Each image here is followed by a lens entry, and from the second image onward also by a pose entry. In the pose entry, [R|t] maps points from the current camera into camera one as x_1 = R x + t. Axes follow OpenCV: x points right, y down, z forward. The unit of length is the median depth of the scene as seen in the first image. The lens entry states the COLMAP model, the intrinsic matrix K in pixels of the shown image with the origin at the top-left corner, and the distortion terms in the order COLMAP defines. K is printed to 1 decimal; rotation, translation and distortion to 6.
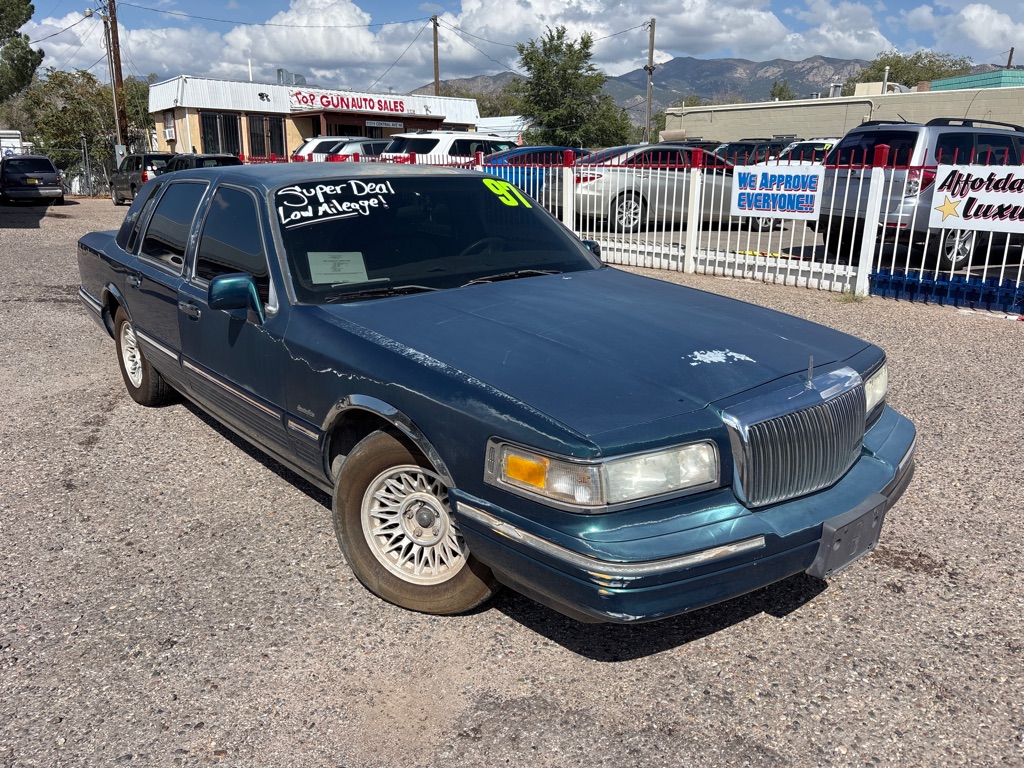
lens RADIAL K [[793.7, 0, 512.3], [0, 793.7, 379.8], [0, 0, 1]] dist [0.039530, -0.037159]
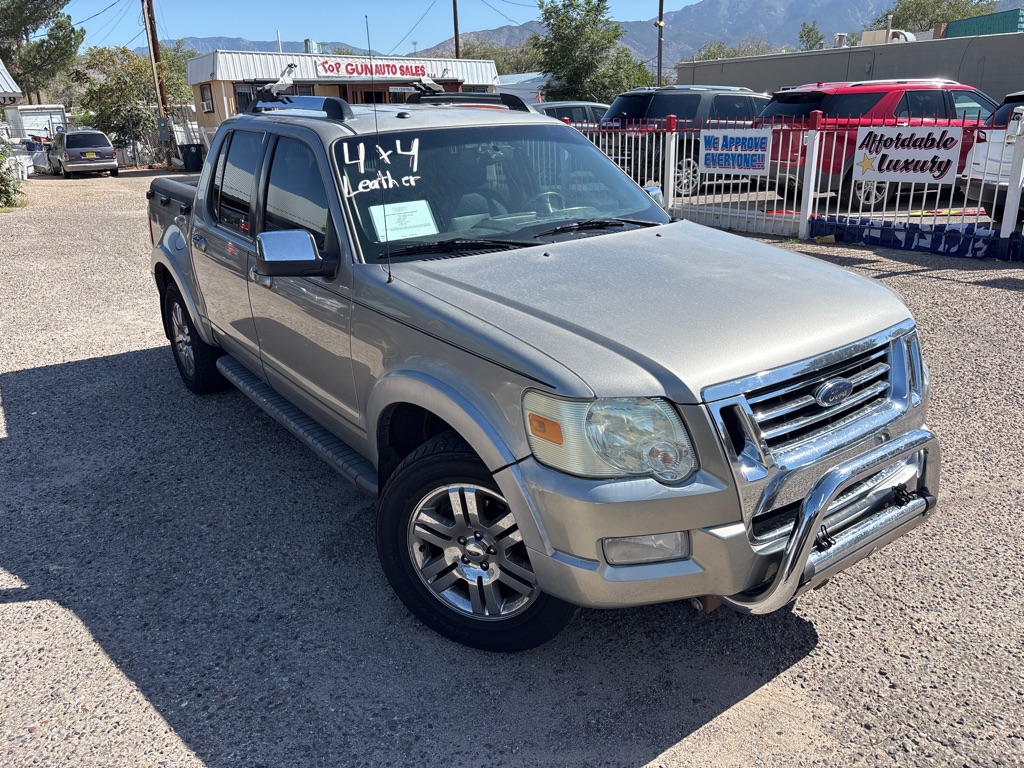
lens RADIAL K [[789.1, 0, 513.6], [0, 789.1, 381.0], [0, 0, 1]] dist [0.047086, -0.051290]
pose [[0.998951, -0.021693, -0.040319, 0.021811], [0.023930, 0.998152, 0.055850, 0.013148], [0.039033, -0.056756, 0.997625, -0.093598]]
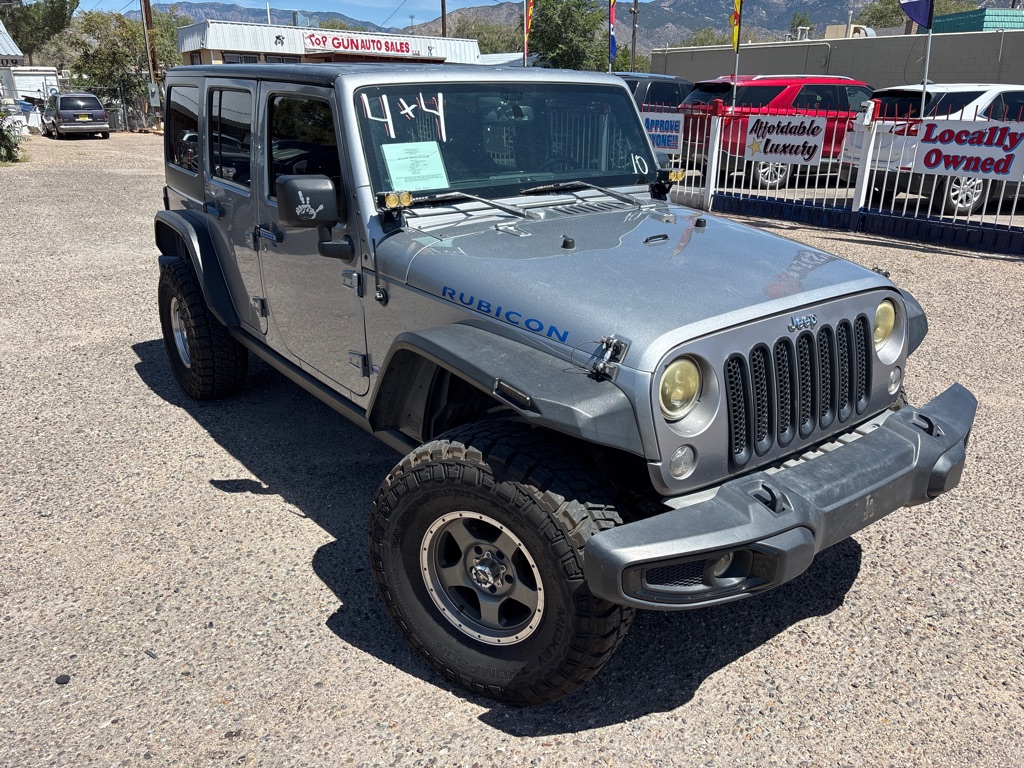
lens RADIAL K [[787.7, 0, 514.9], [0, 787.7, 382.9], [0, 0, 1]] dist [0.054979, -0.065489]
pose [[0.999655, 0.010346, -0.024140, 0.062735], [-0.008344, 0.996630, 0.081602, 0.036863], [0.024903, -0.081373, 0.996373, -0.178428]]
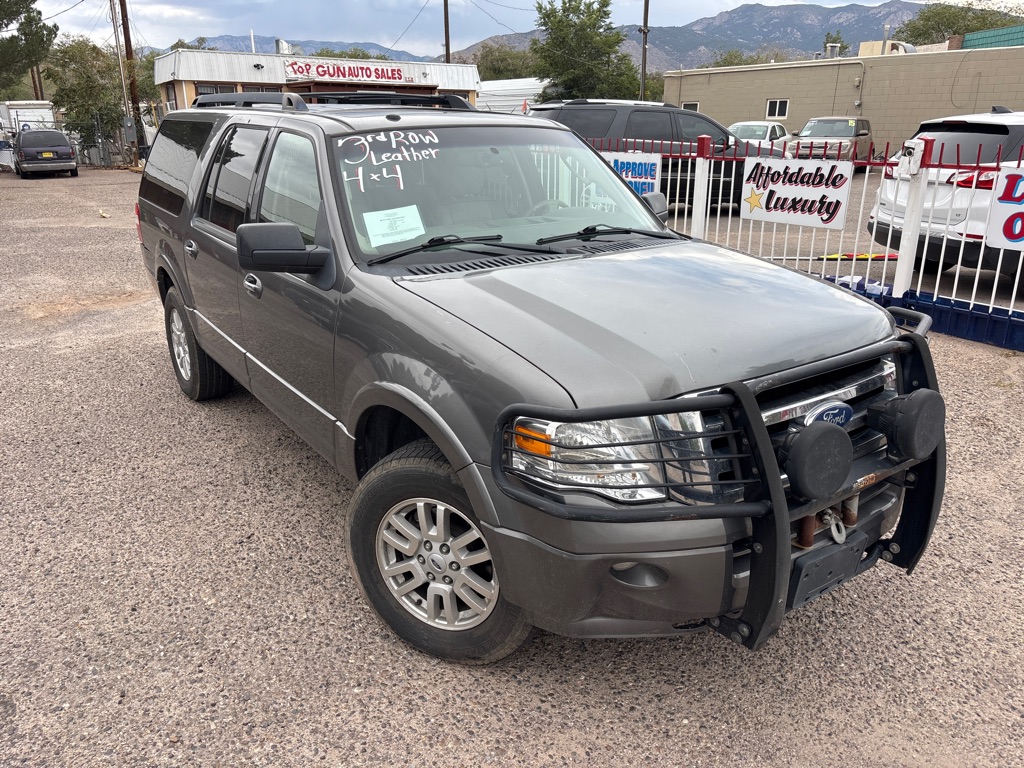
lens RADIAL K [[794.4, 0, 508.3], [0, 794.4, 388.6], [0, 0, 1]] dist [0.013298, -0.005840]
pose [[0.997321, 0.011061, -0.072302, 0.122804], [-0.006747, 0.998197, 0.059644, -0.012859], [0.072831, -0.058997, 0.995598, -0.019790]]
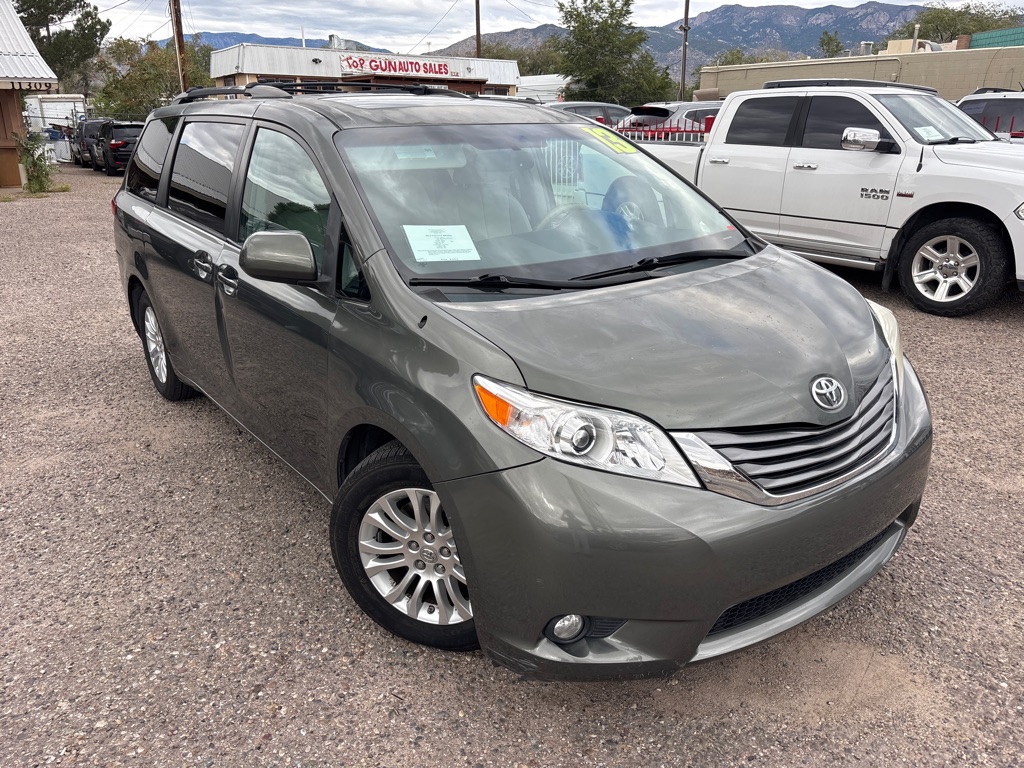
lens RADIAL K [[789.5, 0, 514.8], [0, 789.5, 388.0], [0, 0, 1]] dist [0.054485, -0.068060]
pose [[0.998966, 0.005369, -0.045141, 0.001308], [-0.002642, 0.998179, 0.060268, 0.018788], [0.045382, -0.060087, 0.997161, -0.098784]]
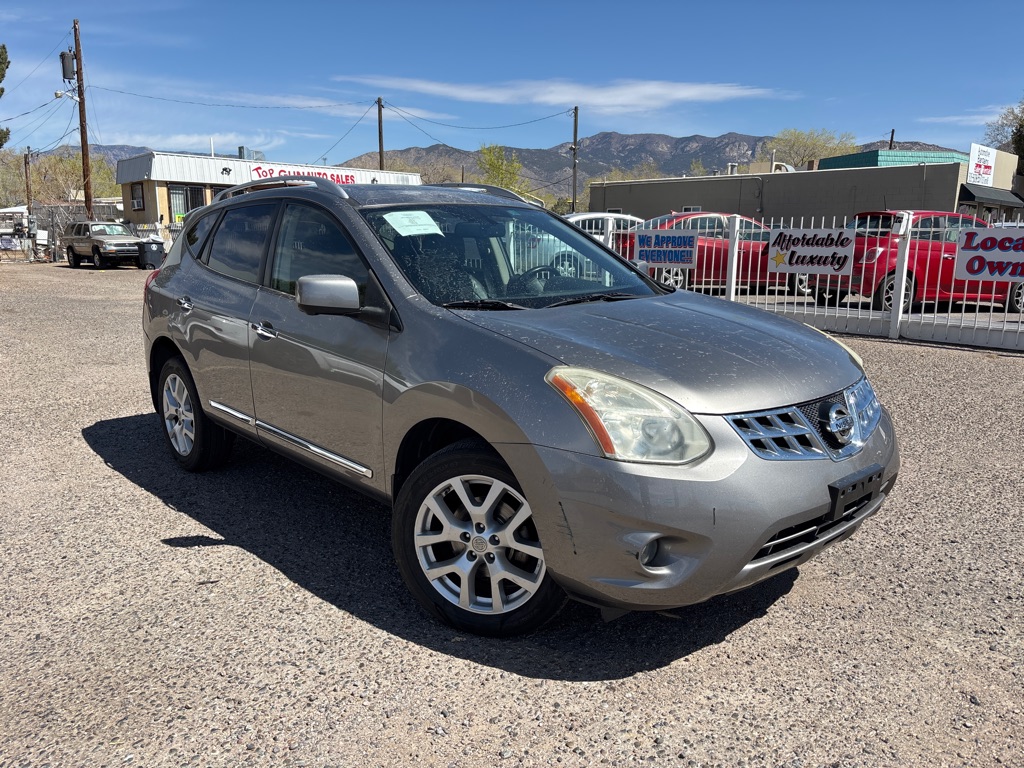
lens RADIAL K [[793.7, 0, 512.3], [0, 793.7, 379.8], [0, 0, 1]] dist [0.039530, -0.037159]
pose [[0.996637, -0.016111, 0.080344, -0.019090], [0.022576, 0.996521, -0.080228, 0.041918], [-0.078772, 0.081772, 0.993533, -0.143067]]
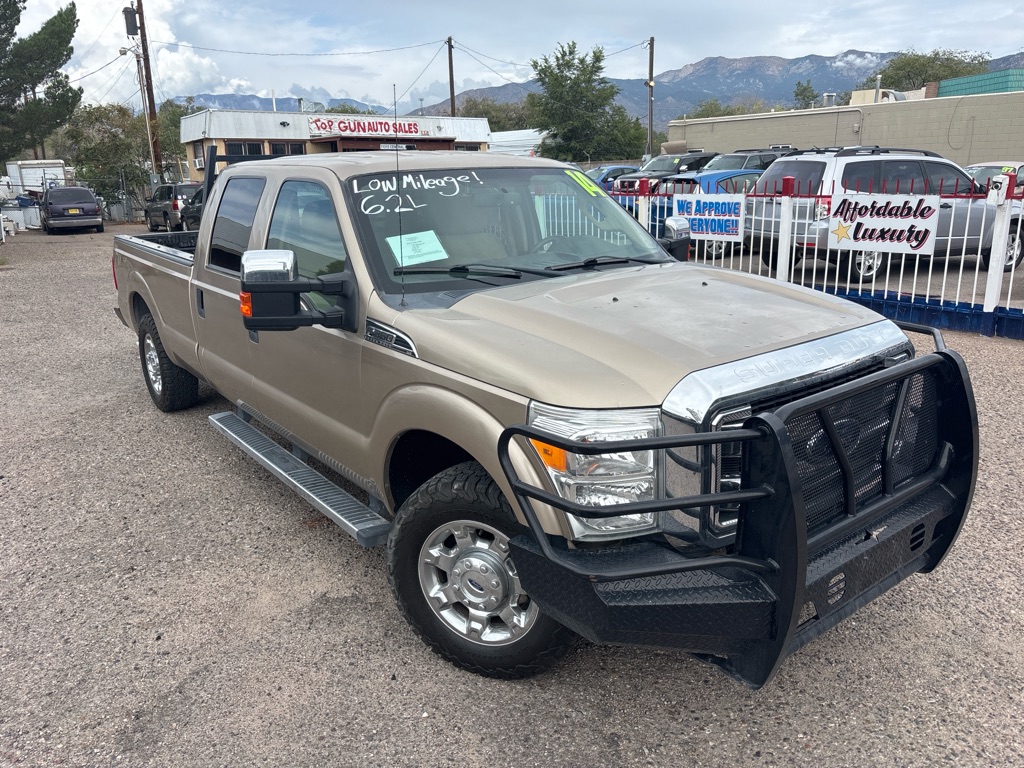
lens RADIAL K [[790.6, 0, 513.6], [0, 790.6, 383.6], [0, 0, 1]] dist [0.021039, -0.011045]
pose [[0.998812, -0.020941, -0.044005, 0.047868], [0.020865, 0.999780, -0.002188, -0.001525], [0.044041, 0.001267, 0.999029, -0.062600]]
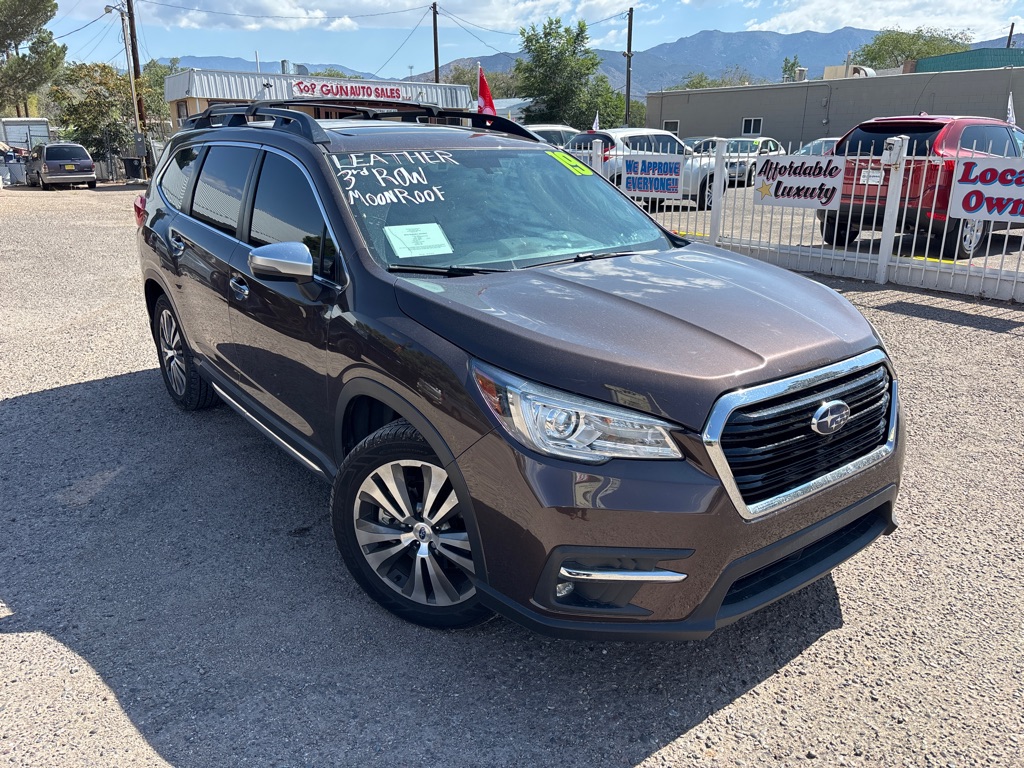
lens RADIAL K [[793.4, 0, 508.8], [0, 793.4, 383.6], [0, 0, 1]] dist [0.019676, -0.009588]
pose [[0.999490, -0.000788, -0.031935, 0.070881], [0.001742, 0.999552, 0.029869, 0.022456], [0.031898, -0.029909, 0.999044, -0.114681]]
